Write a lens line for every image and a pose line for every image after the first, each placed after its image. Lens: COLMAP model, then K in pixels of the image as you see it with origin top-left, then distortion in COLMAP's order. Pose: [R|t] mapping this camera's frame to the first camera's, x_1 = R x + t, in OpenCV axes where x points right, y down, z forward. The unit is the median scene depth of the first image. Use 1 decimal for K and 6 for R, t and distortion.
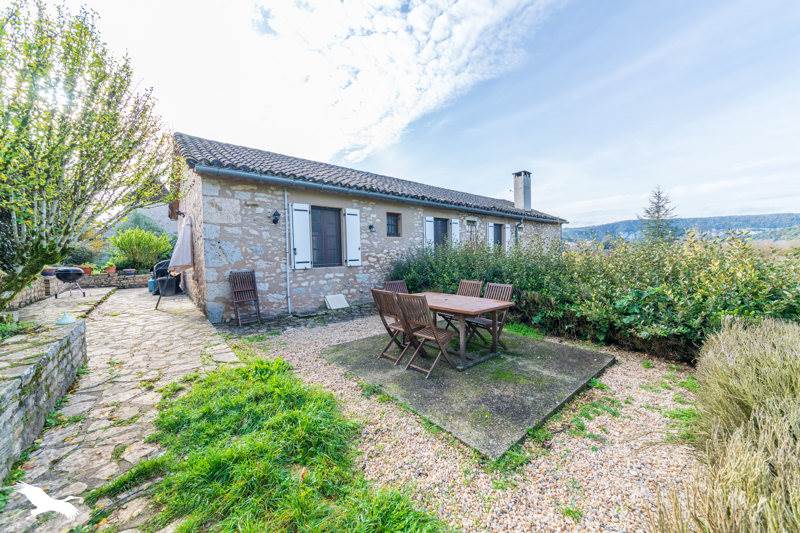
lens RADIAL K [[290.6, 0, 399.4], [0, 290.6, 264.7], [0, 0, 1]] dist [-0.000690, 0.000032]
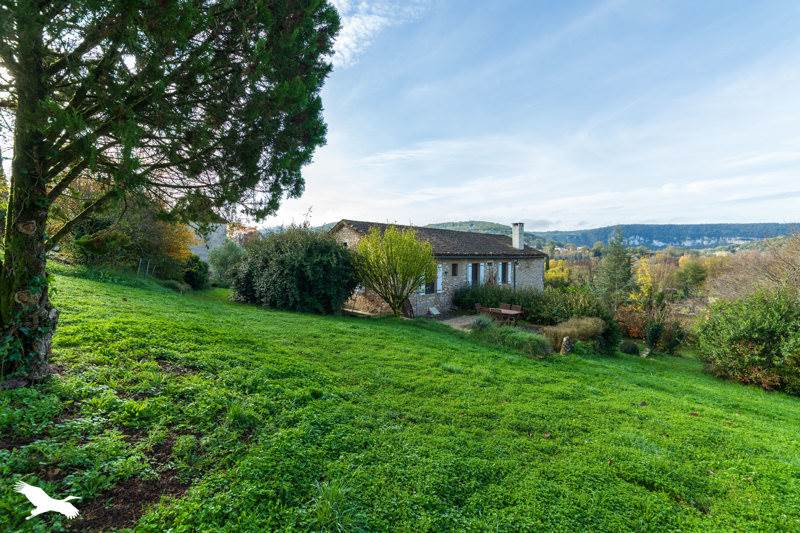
lens RADIAL K [[324.0, 0, 400.0], [0, 324.0, 264.6], [0, 0, 1]] dist [-0.001175, -0.000092]
pose [[0.997173, 0.019511, 0.072563, -0.544864], [-0.018475, 0.999718, -0.014927, -0.140778], [-0.072833, 0.013544, 0.997252, -1.108189]]
